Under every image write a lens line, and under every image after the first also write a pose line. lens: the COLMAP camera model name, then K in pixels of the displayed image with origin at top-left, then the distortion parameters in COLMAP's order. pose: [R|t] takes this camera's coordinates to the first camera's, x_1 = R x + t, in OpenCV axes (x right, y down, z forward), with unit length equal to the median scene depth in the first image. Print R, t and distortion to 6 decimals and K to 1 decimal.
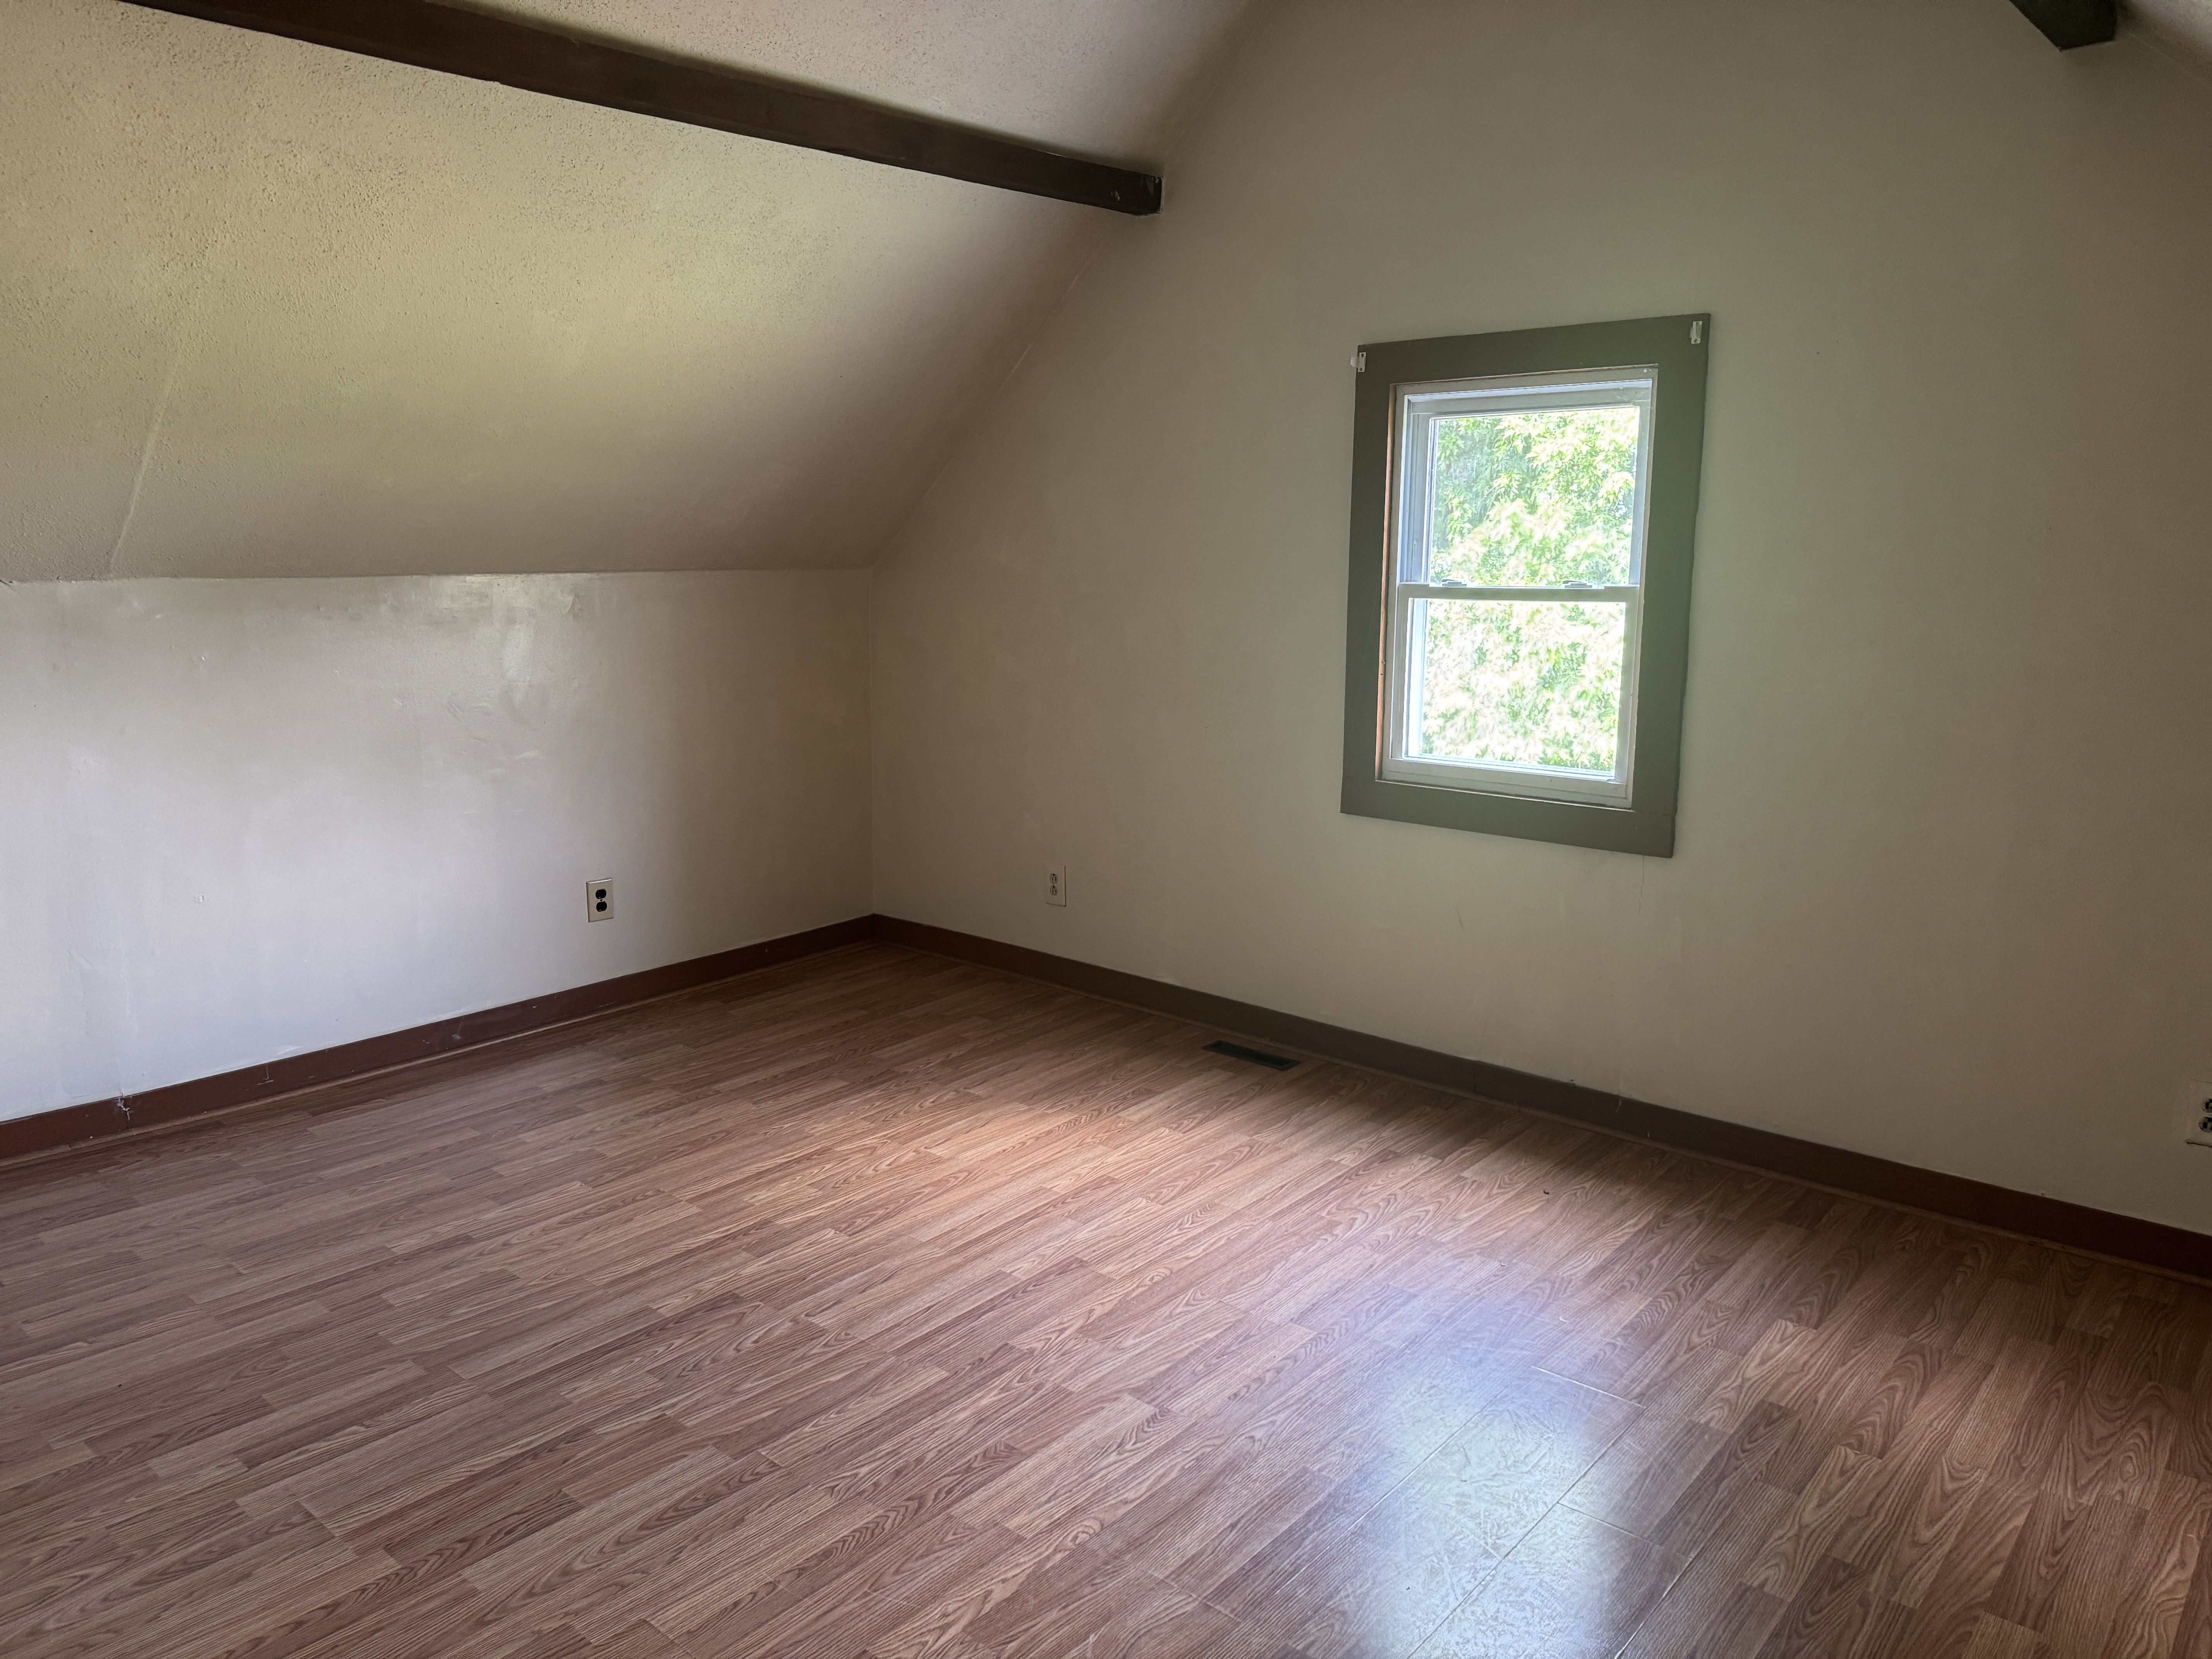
lens RADIAL K [[1556.7, 0, 1096.8], [0, 1556.7, 810.0], [0, 0, 1]] dist [0.113385, -0.161703]
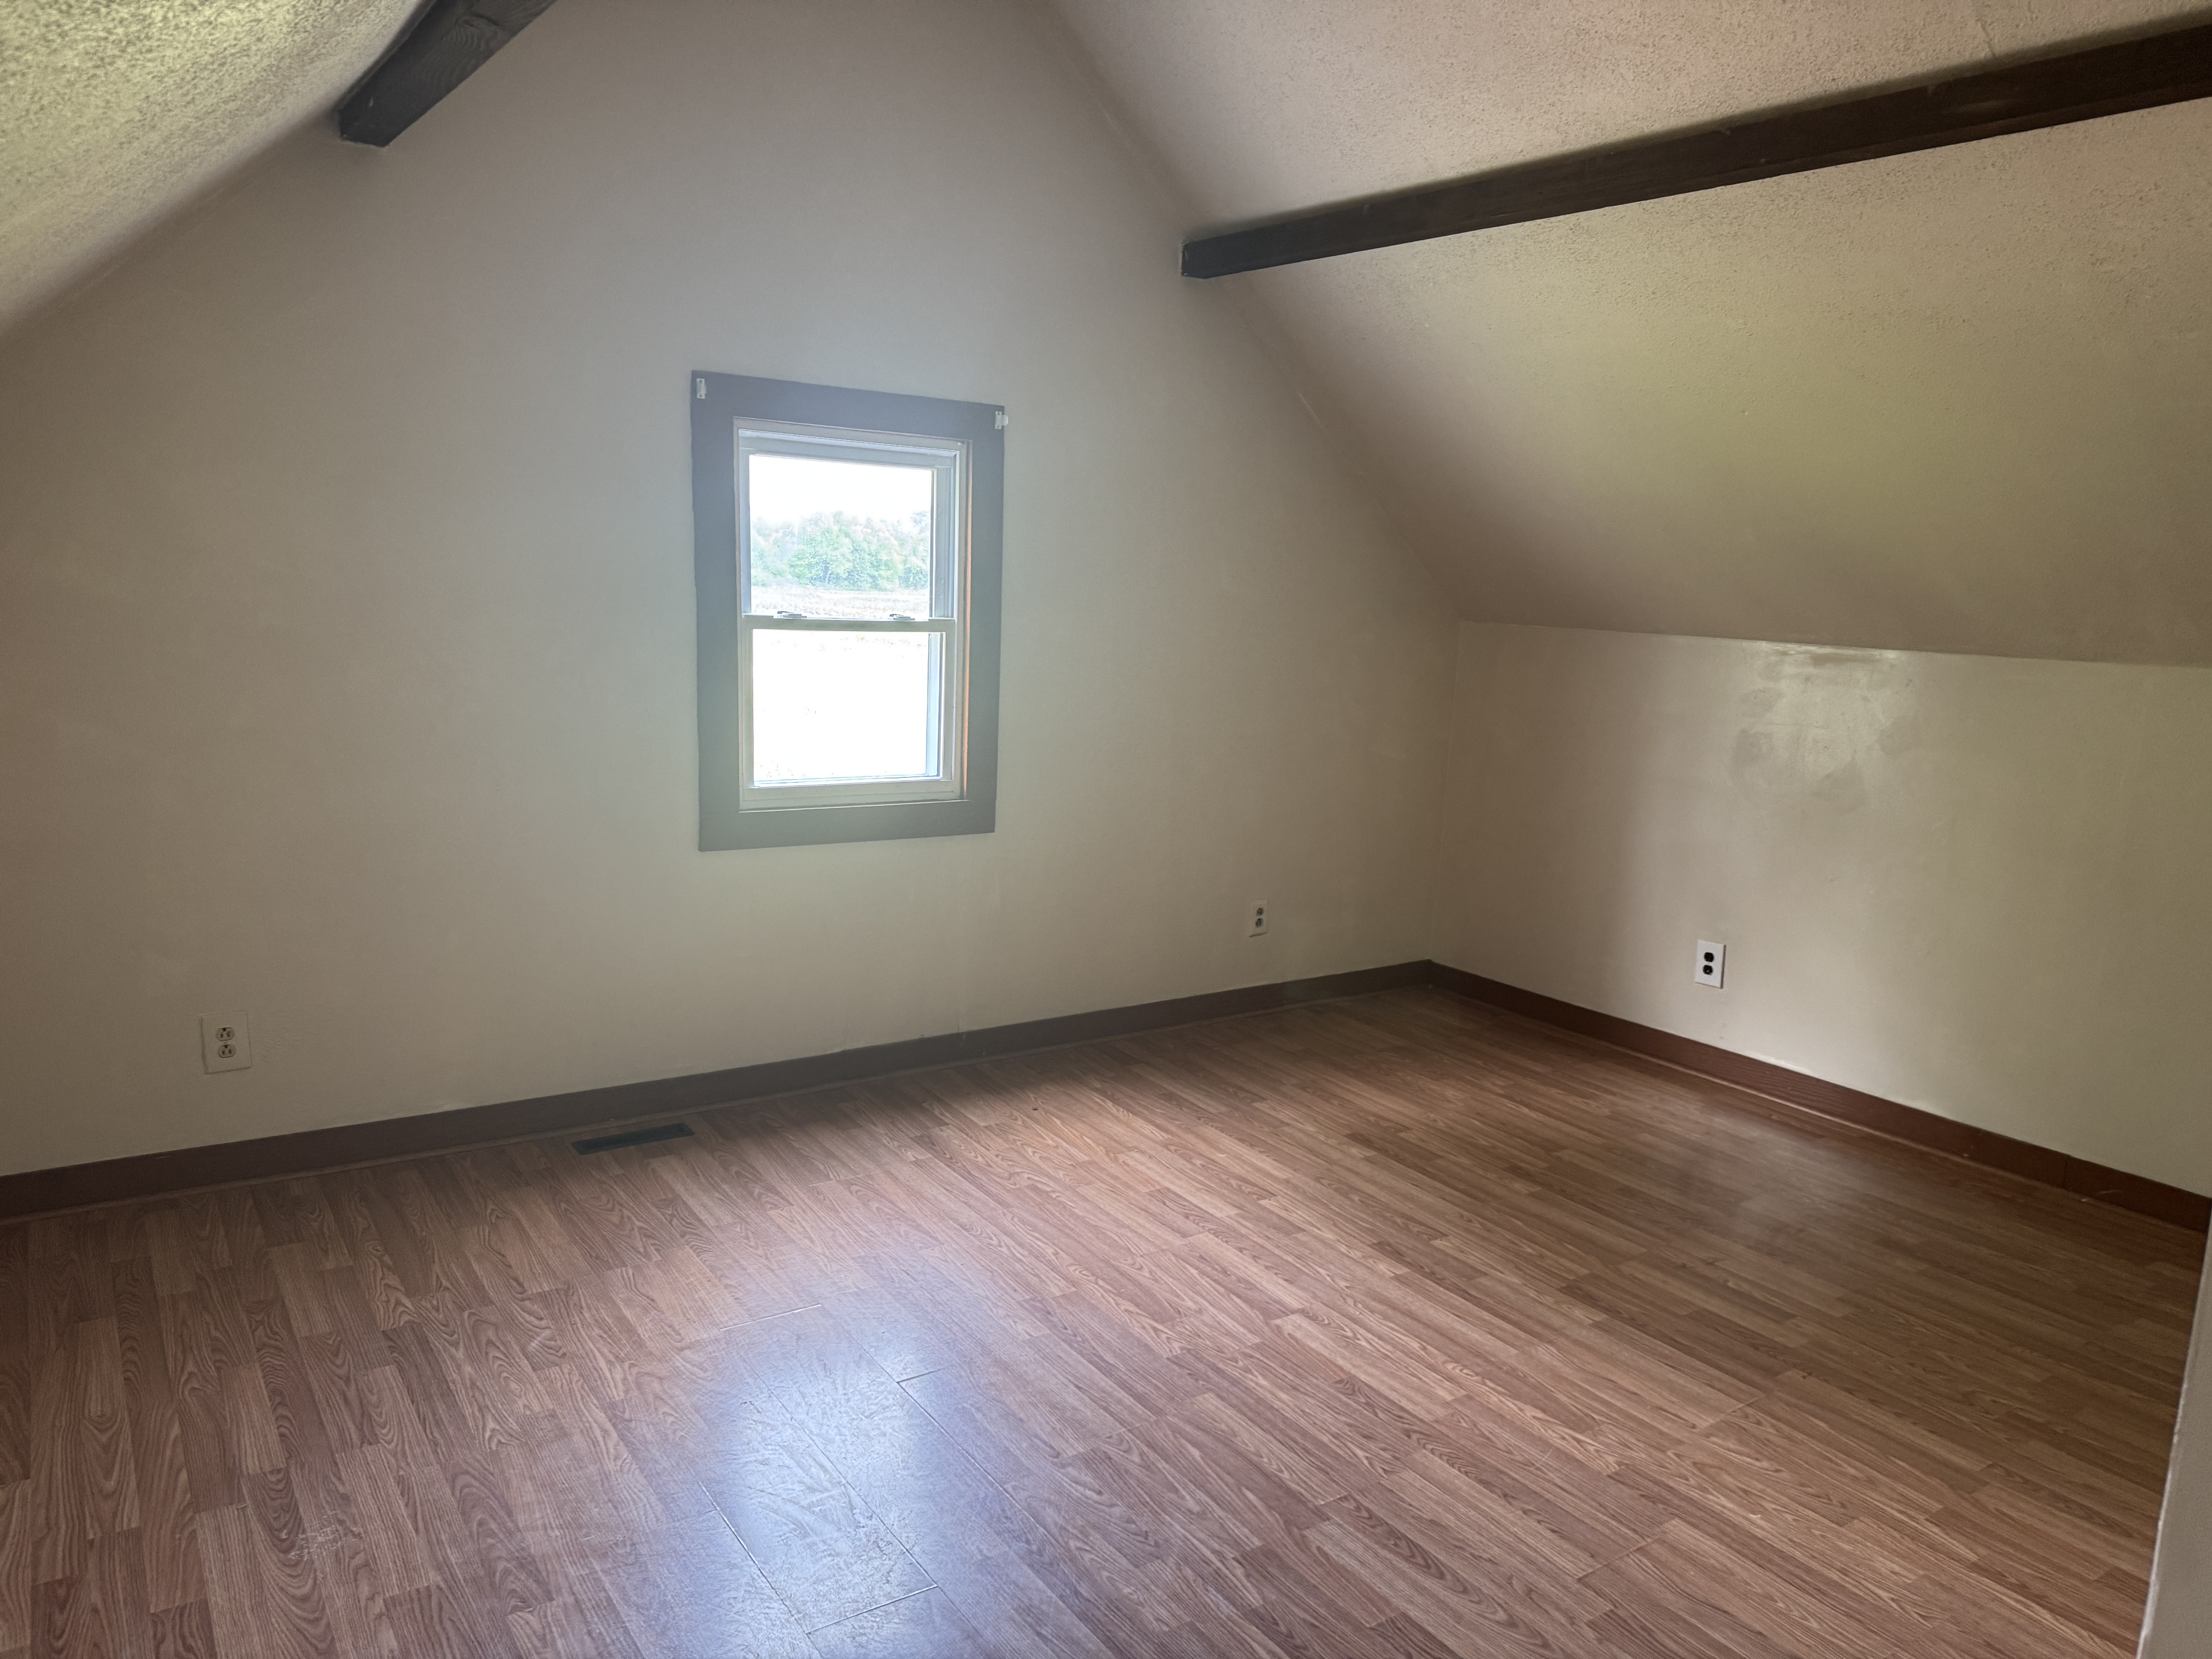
lens RADIAL K [[1556.7, 0, 1096.8], [0, 1556.7, 810.0], [0, 0, 1]] dist [0.113385, -0.161703]
pose [[0.249292, -0.135781, 0.958862, -0.796775], [0.130082, 0.985844, 0.105782, -0.105910], [-0.959652, 0.098360, 0.263426, 0.573484]]
